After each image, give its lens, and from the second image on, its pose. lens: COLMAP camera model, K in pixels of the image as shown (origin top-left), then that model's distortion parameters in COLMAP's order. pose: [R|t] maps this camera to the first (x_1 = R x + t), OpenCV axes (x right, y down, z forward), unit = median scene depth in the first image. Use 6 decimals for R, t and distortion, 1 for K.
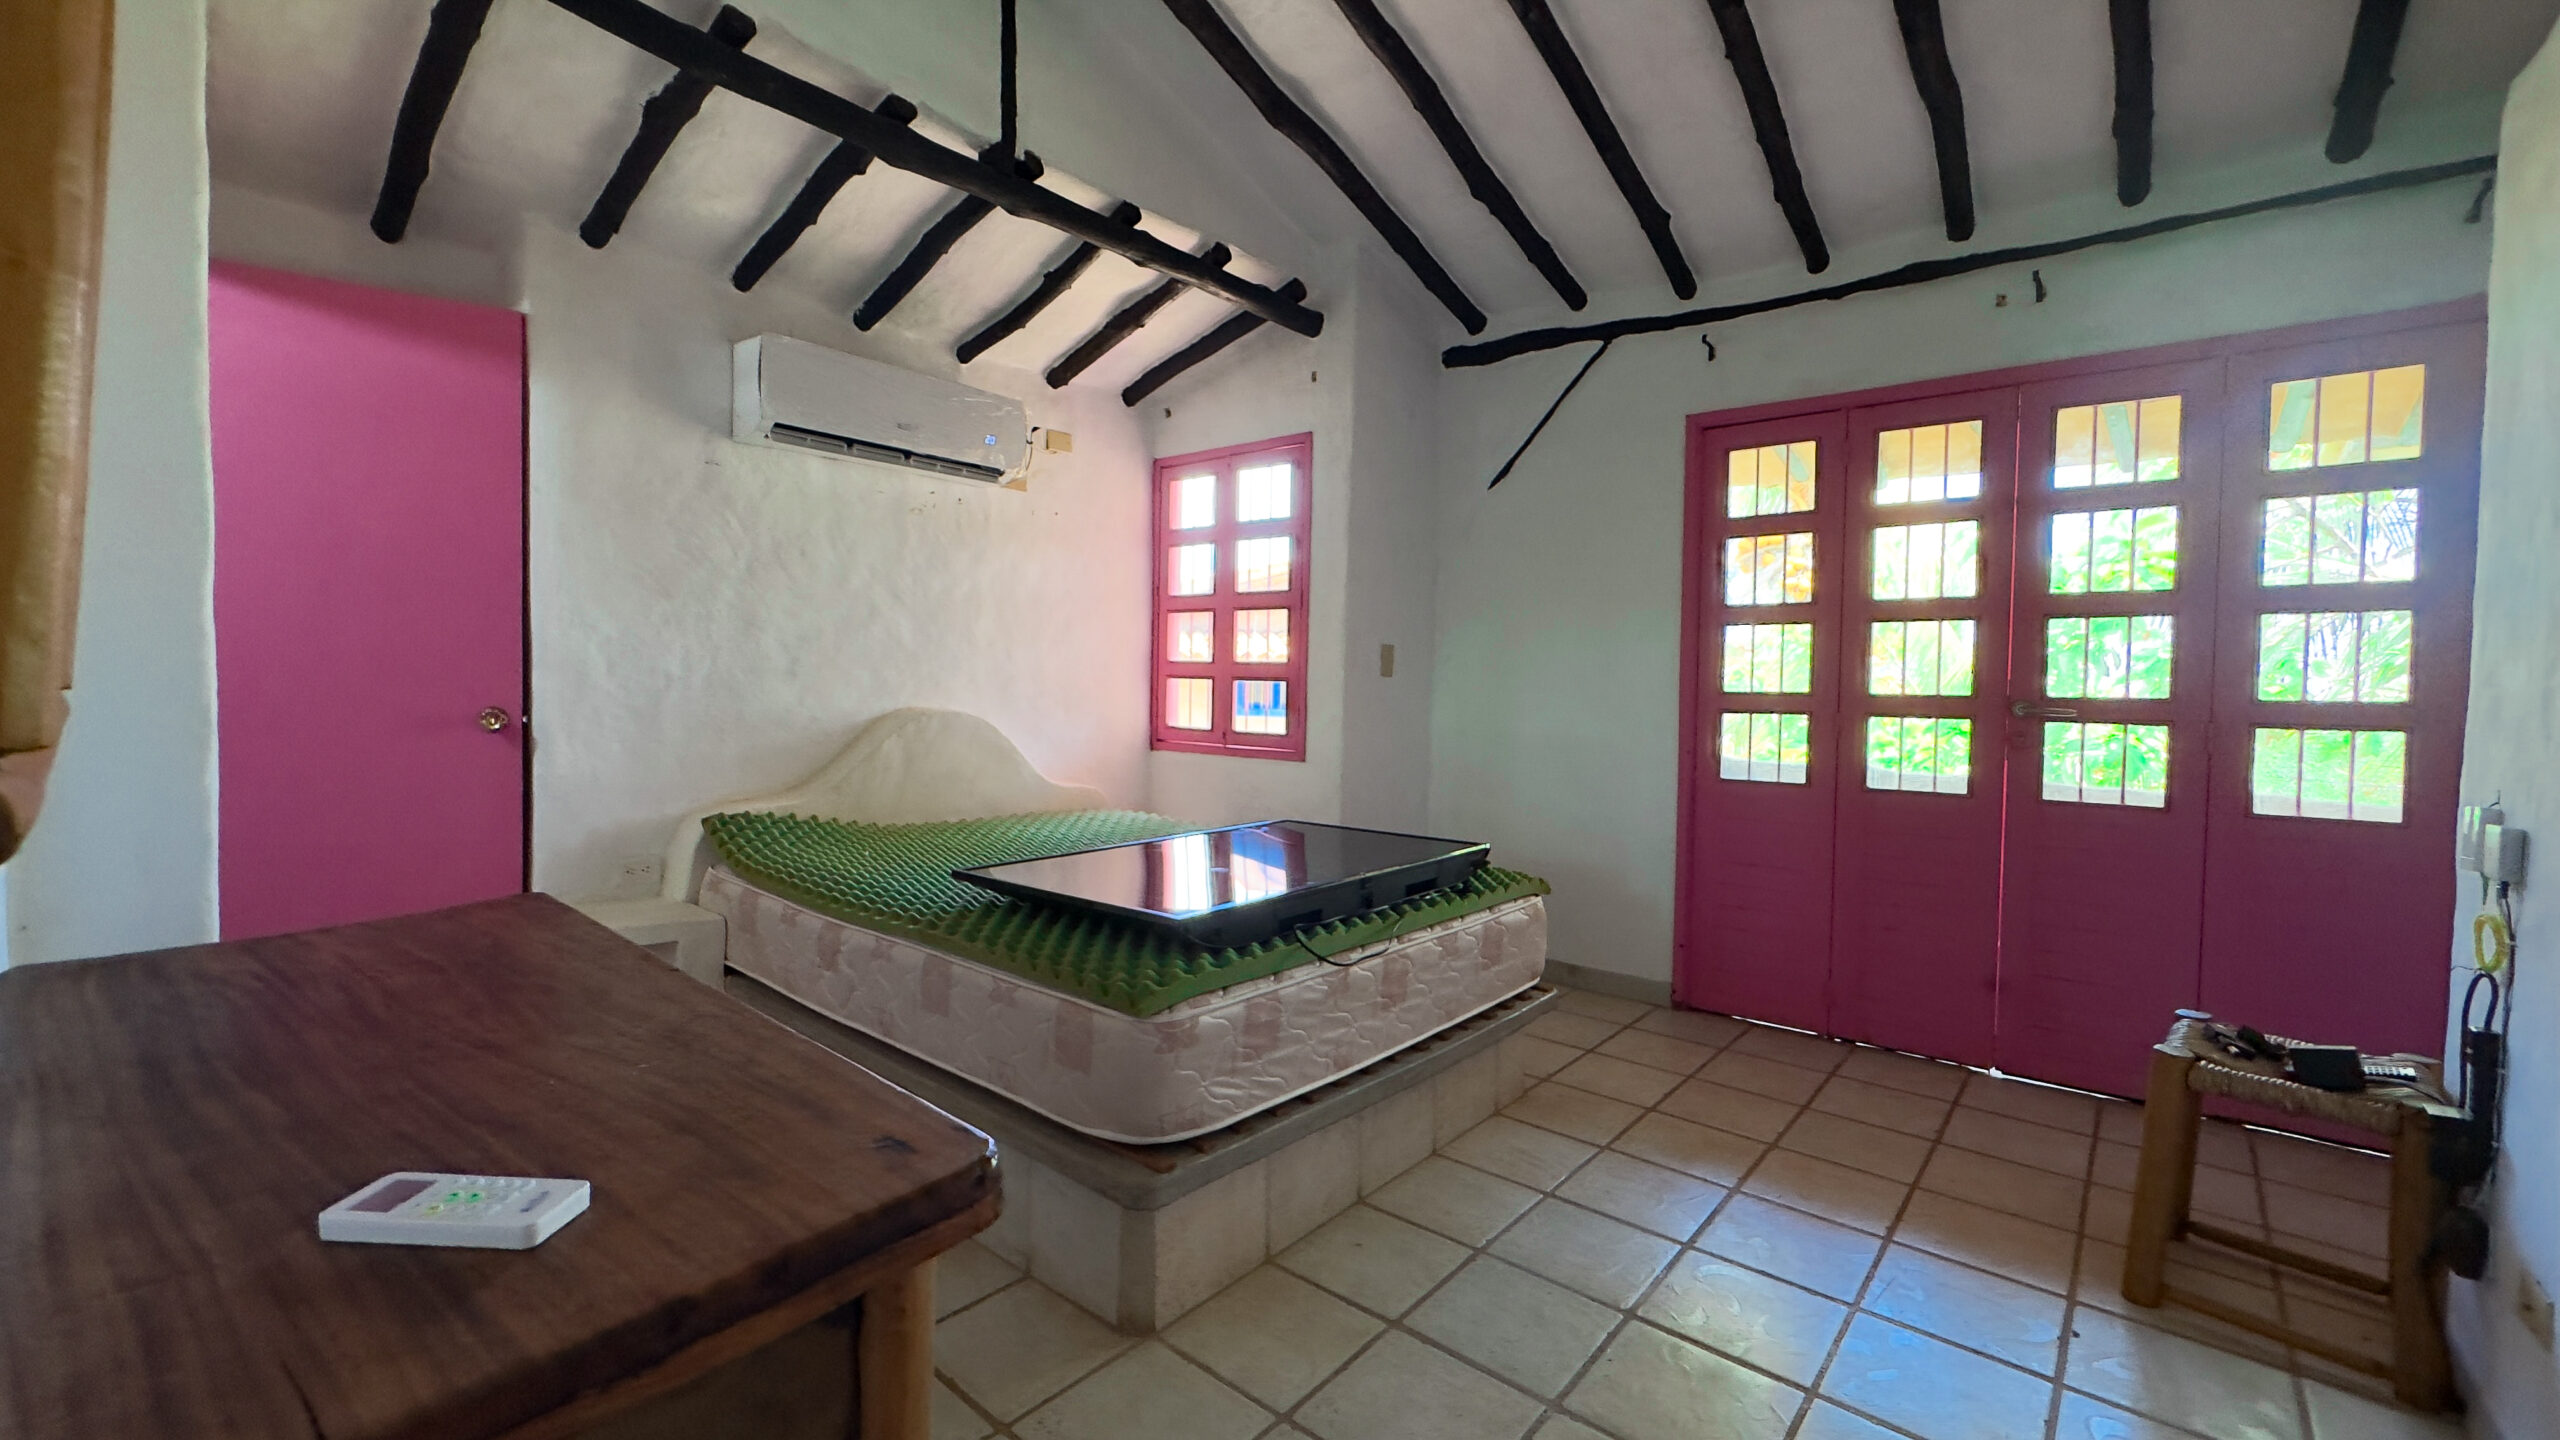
lens RADIAL K [[1027.9, 0, 1281.3], [0, 1027.9, 717.3], [0, 0, 1]] dist [-0.000880, -0.000045]
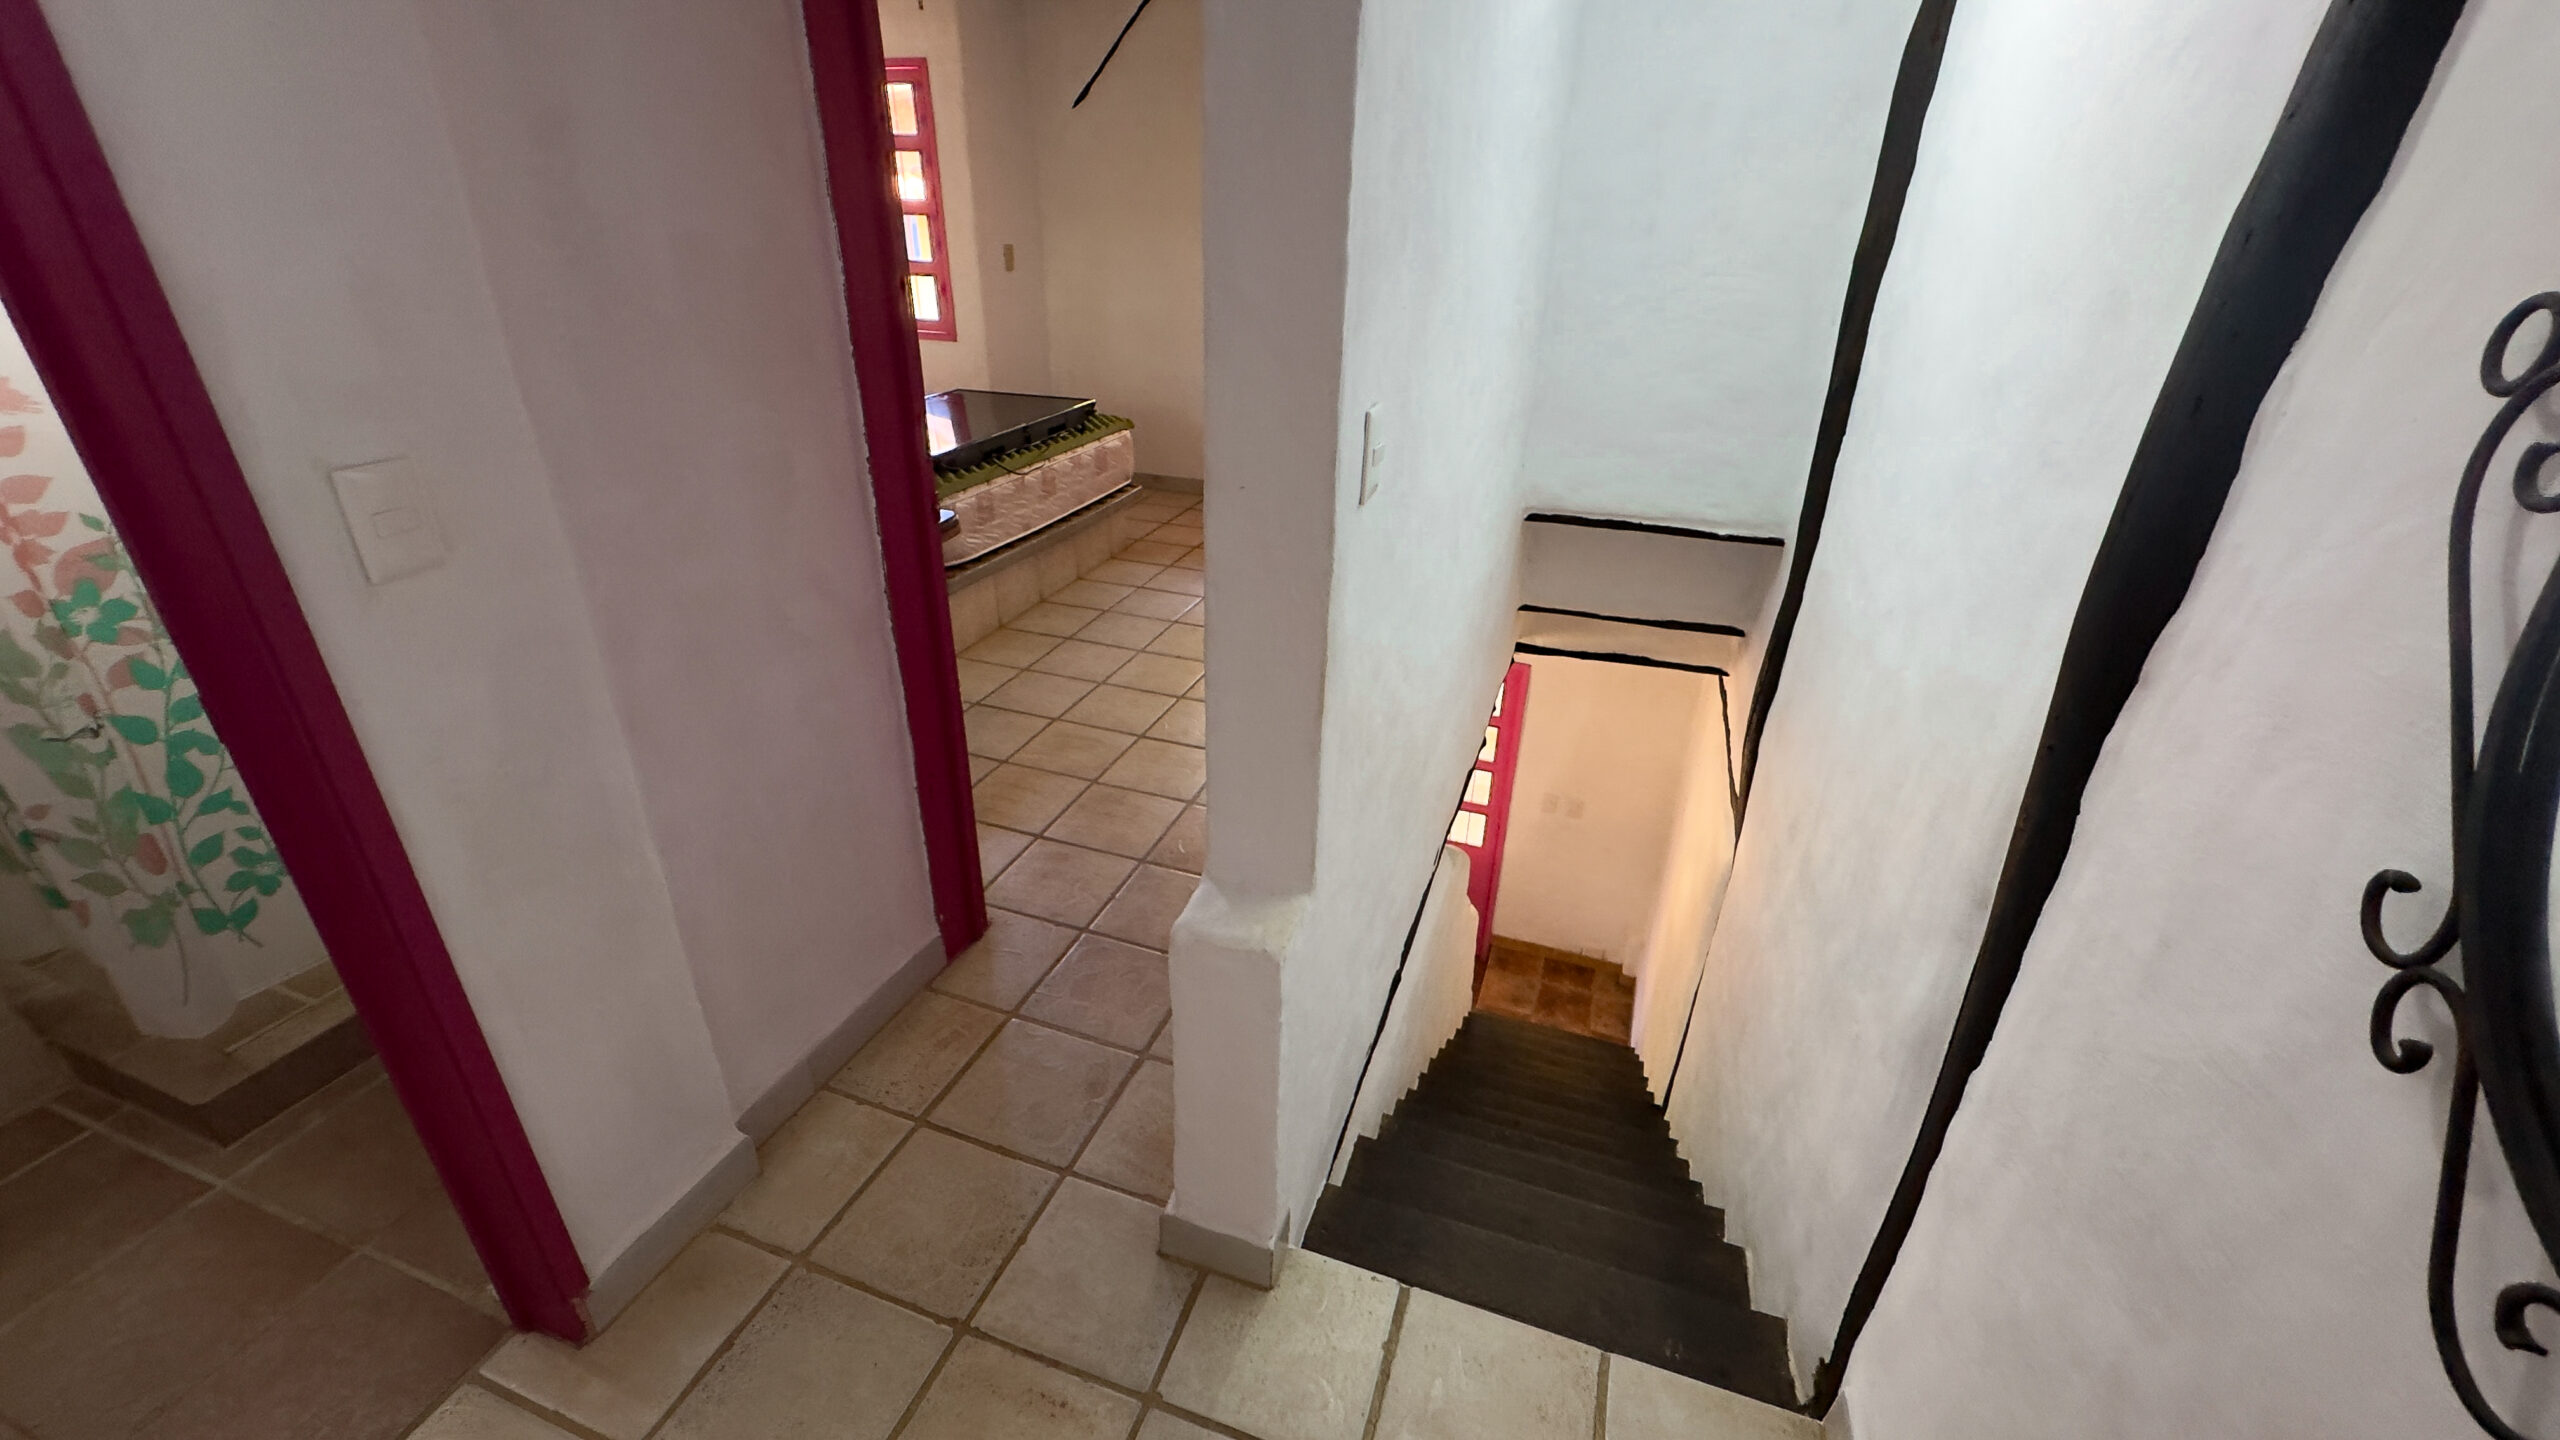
lens RADIAL K [[1027.9, 0, 1281.3], [0, 1027.9, 717.3], [0, 0, 1]] dist [-0.000880, -0.000045]
pose [[0.933255, -0.157351, 0.322918, -0.151990], [0.004472, 0.903975, 0.427562, -0.138748], [-0.359187, -0.397580, 0.844343, -0.814715]]
